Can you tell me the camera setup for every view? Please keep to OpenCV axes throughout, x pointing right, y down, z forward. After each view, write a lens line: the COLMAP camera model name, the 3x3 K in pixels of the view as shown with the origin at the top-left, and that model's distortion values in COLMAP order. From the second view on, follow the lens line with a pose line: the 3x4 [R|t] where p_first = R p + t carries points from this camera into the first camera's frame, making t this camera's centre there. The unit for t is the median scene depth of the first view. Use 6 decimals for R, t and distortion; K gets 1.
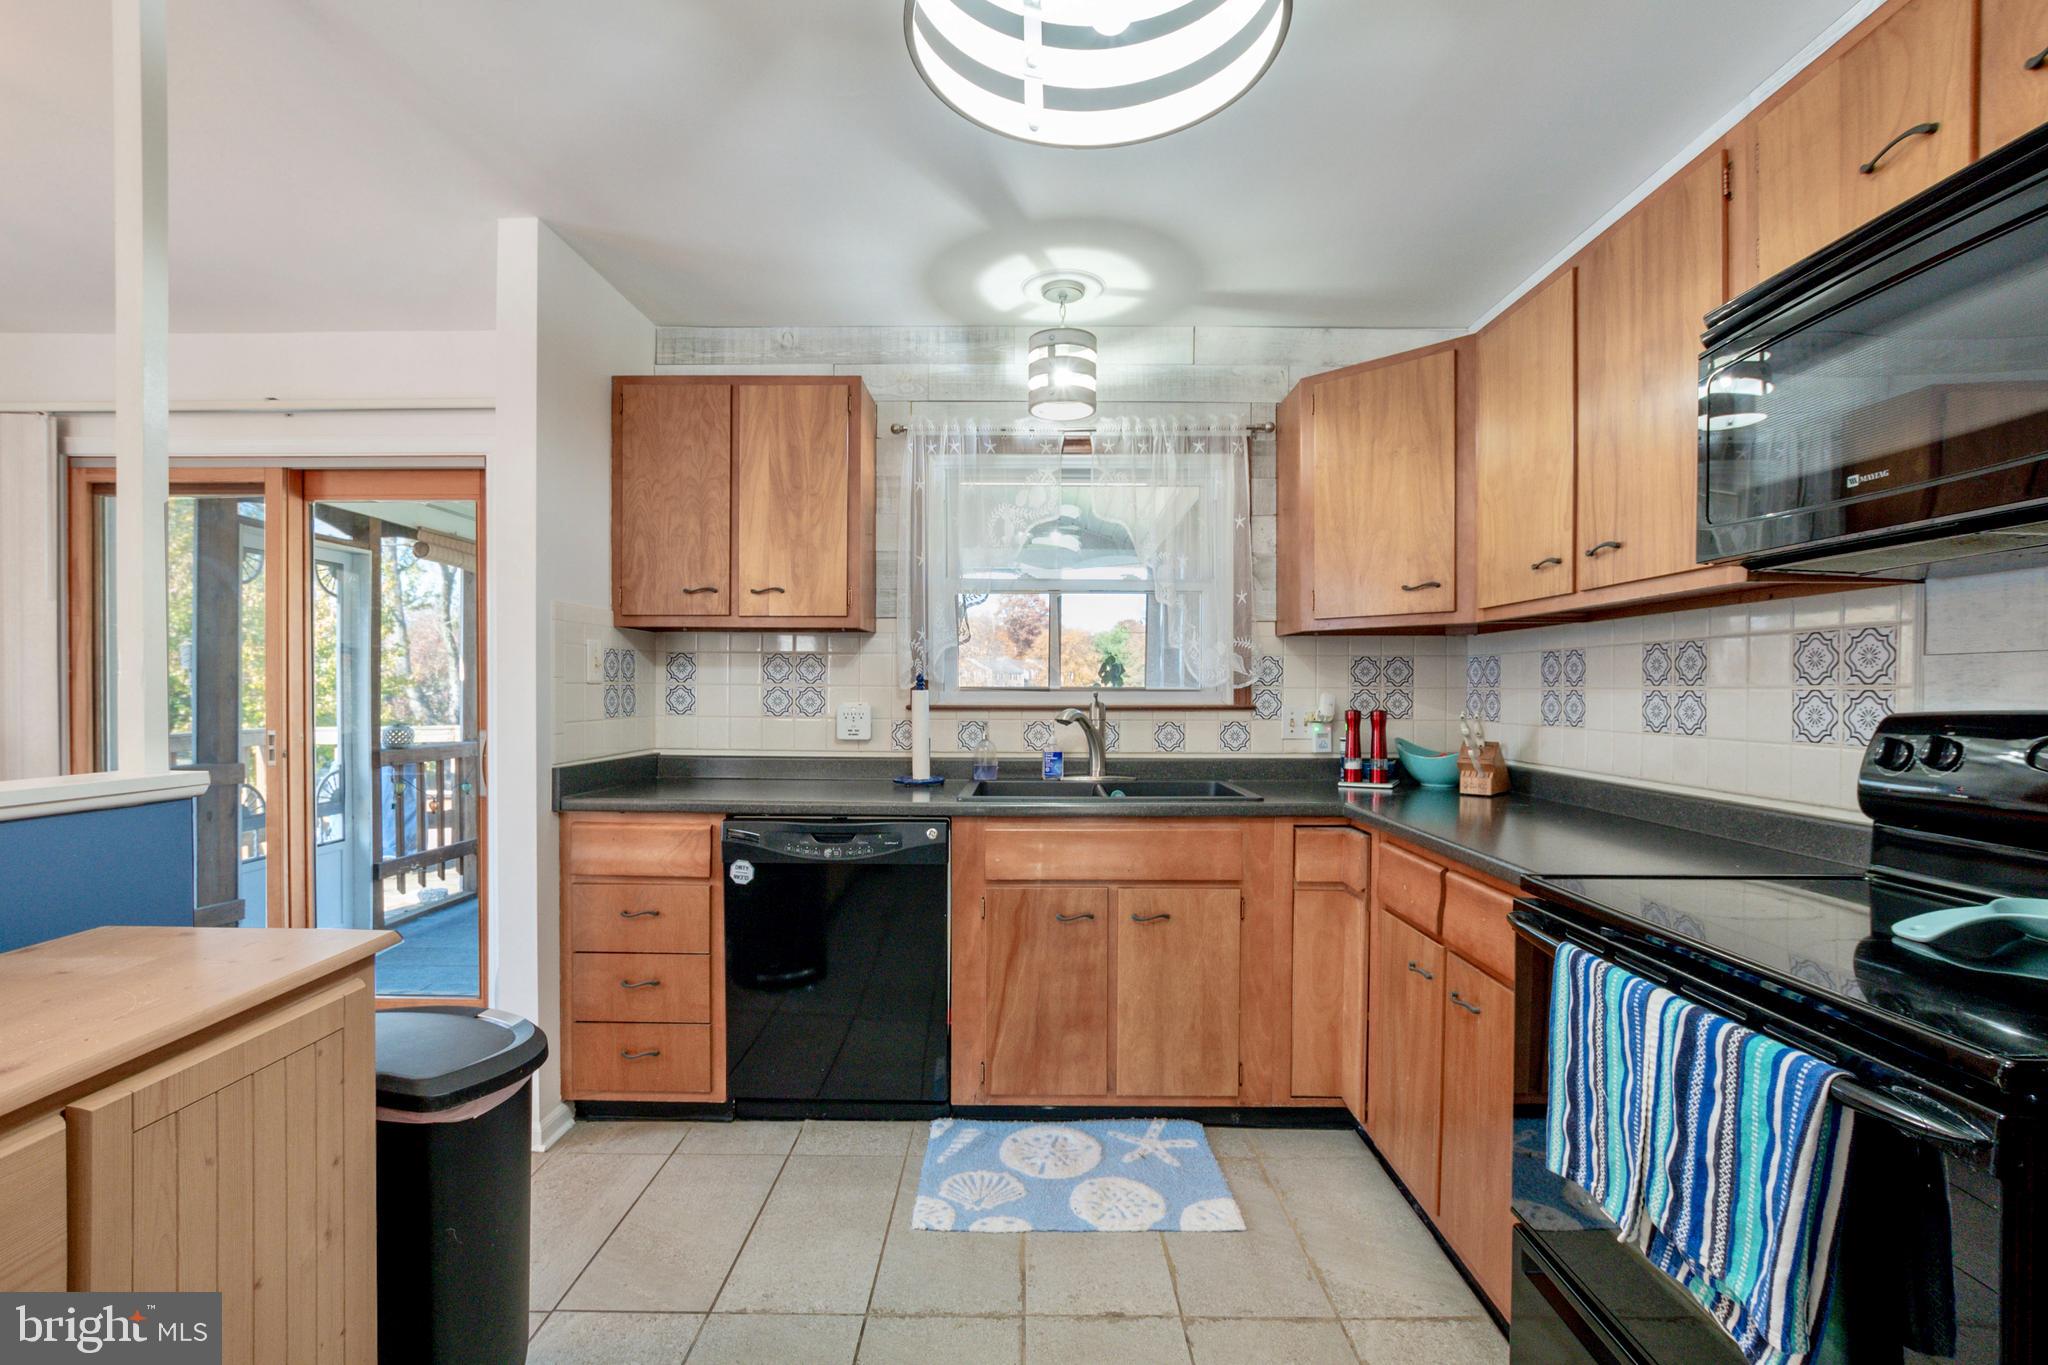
lens RADIAL K [[920.2, 0, 1014.4], [0, 920.2, 698.8], [0, 0, 1]] dist [0.000701, 0.000117]
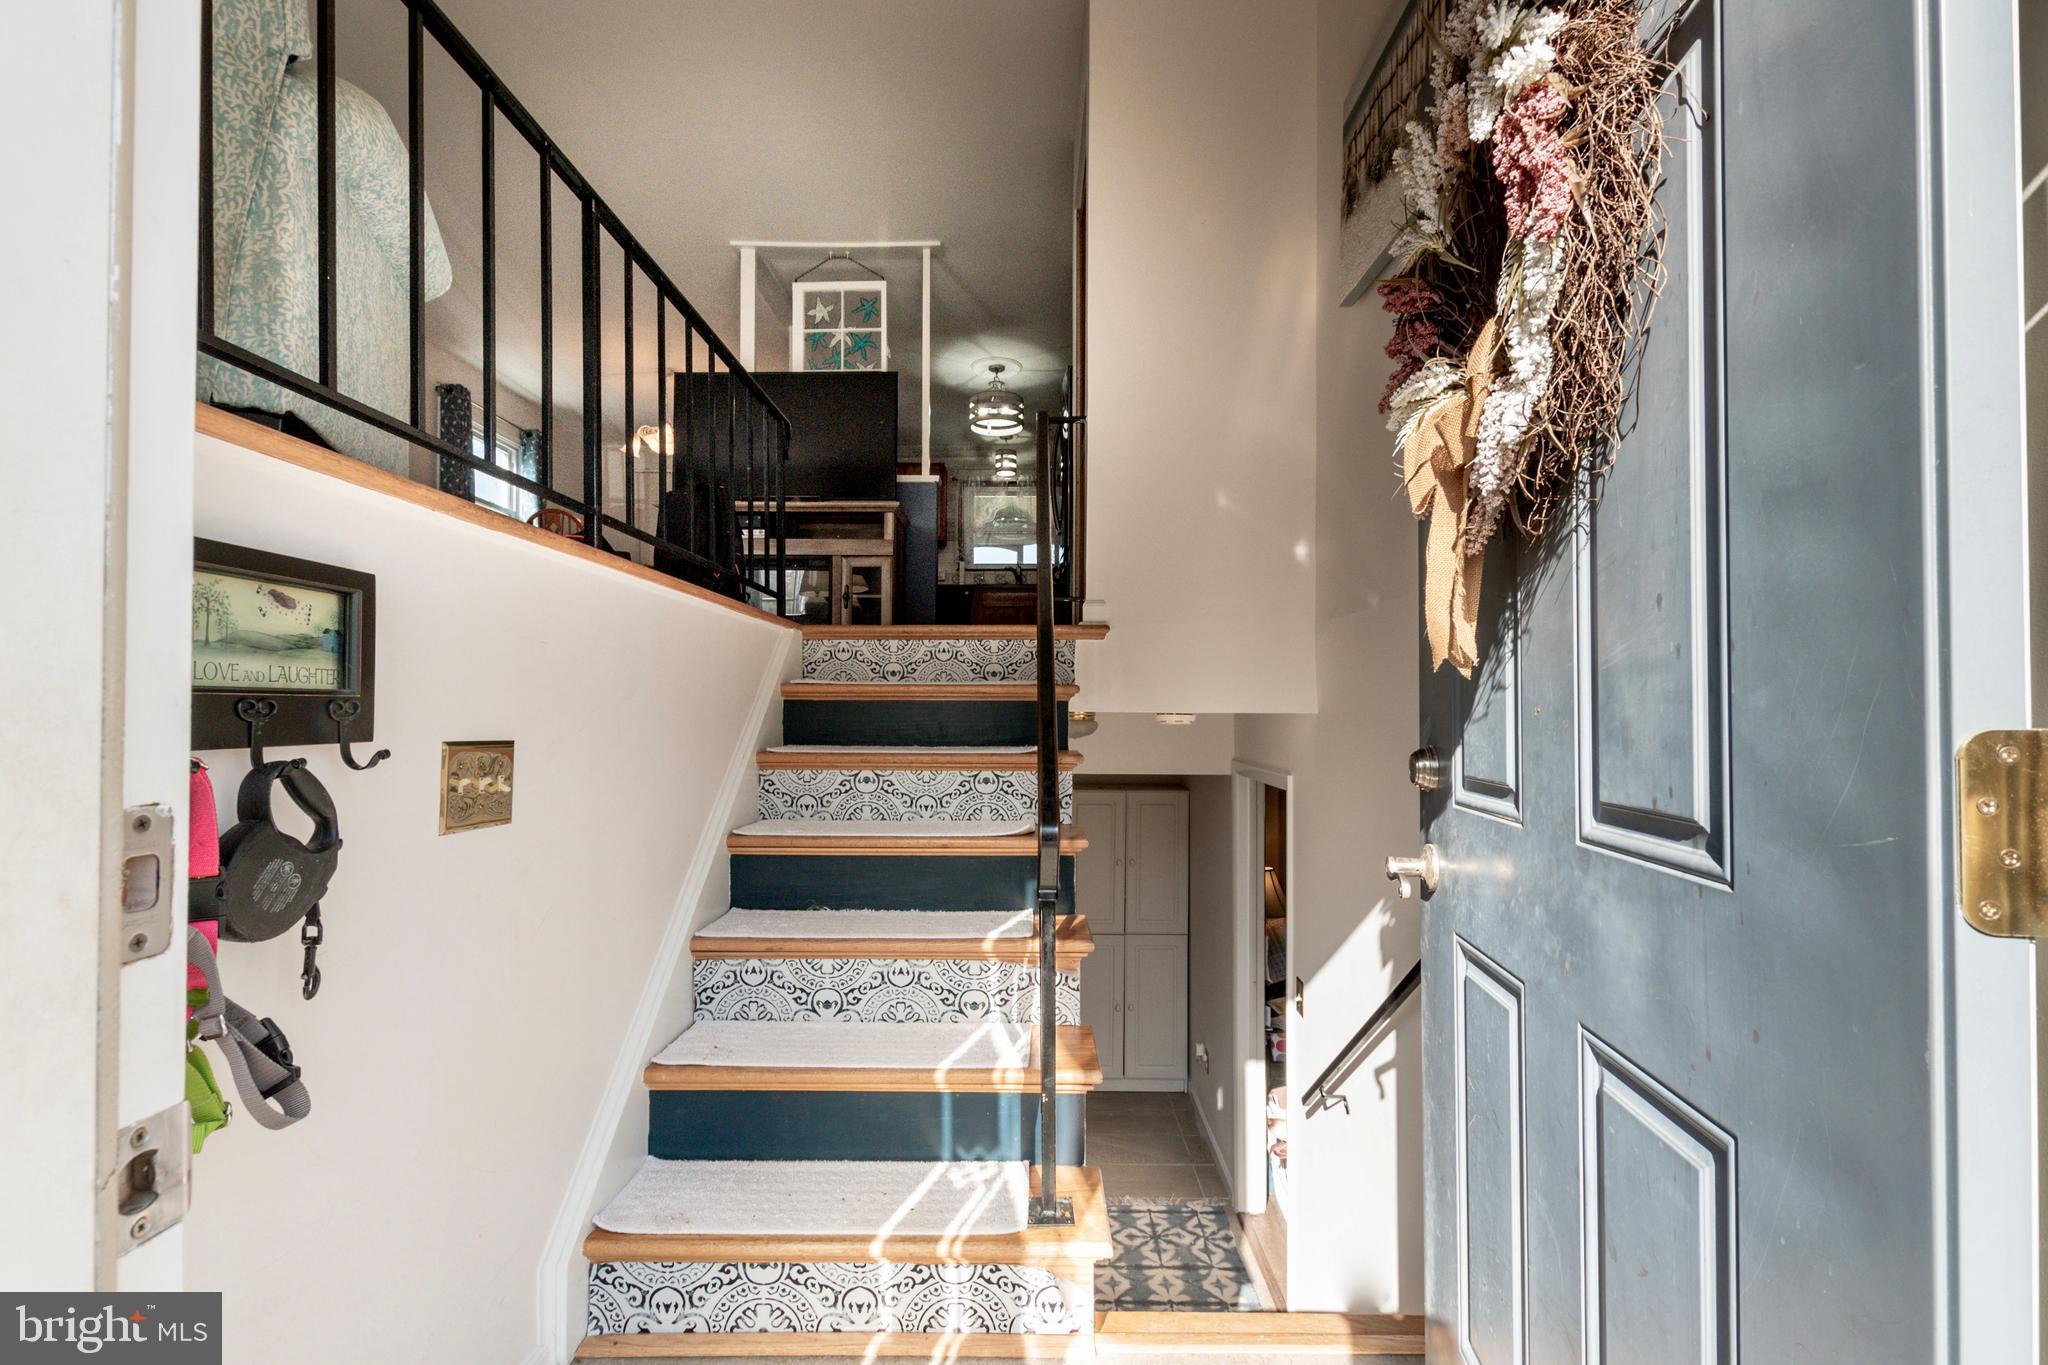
lens RADIAL K [[893.6, 0, 1025.8], [0, 893.6, 694.5], [0, 0, 1]] dist [-0.020582, 0.003252]
pose [[0.999946, -0.002820, 0.009982, 0.087566], [0.003167, 0.999386, -0.034890, 0.580524], [-0.009877, 0.034919, 0.999341, -2.134624]]
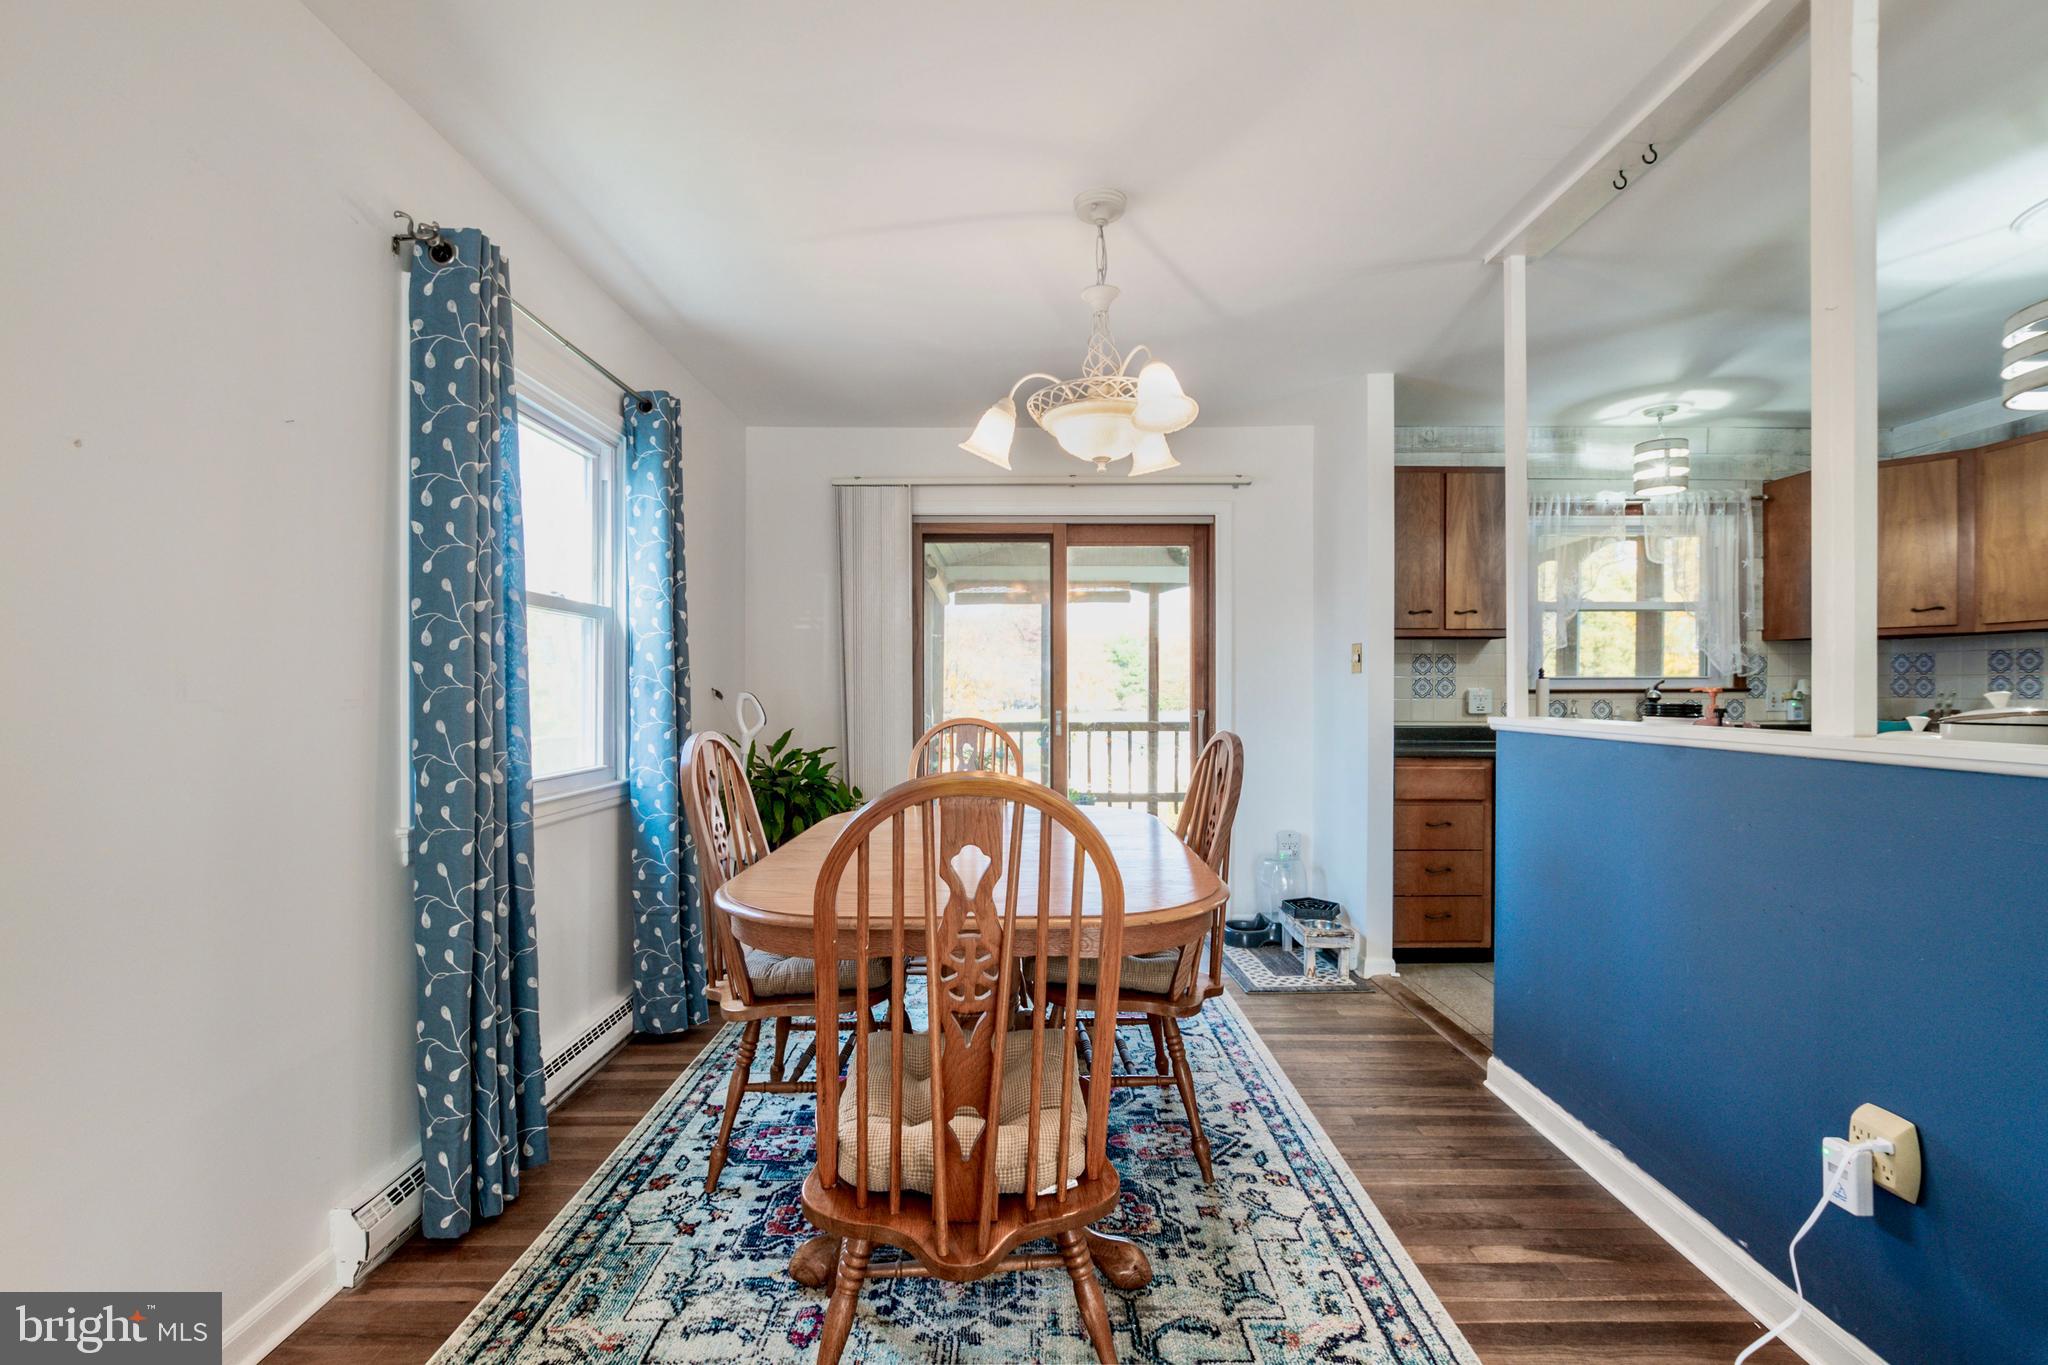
lens RADIAL K [[893.6, 0, 1025.8], [0, 893.6, 694.5], [0, 0, 1]] dist [-0.020582, 0.003252]
pose [[0.999978, -0.005573, 0.003497, -0.999450], [0.005580, 0.999982, -0.002174, 0.015219], [-0.003484, 0.002194, 0.999992, -0.434802]]
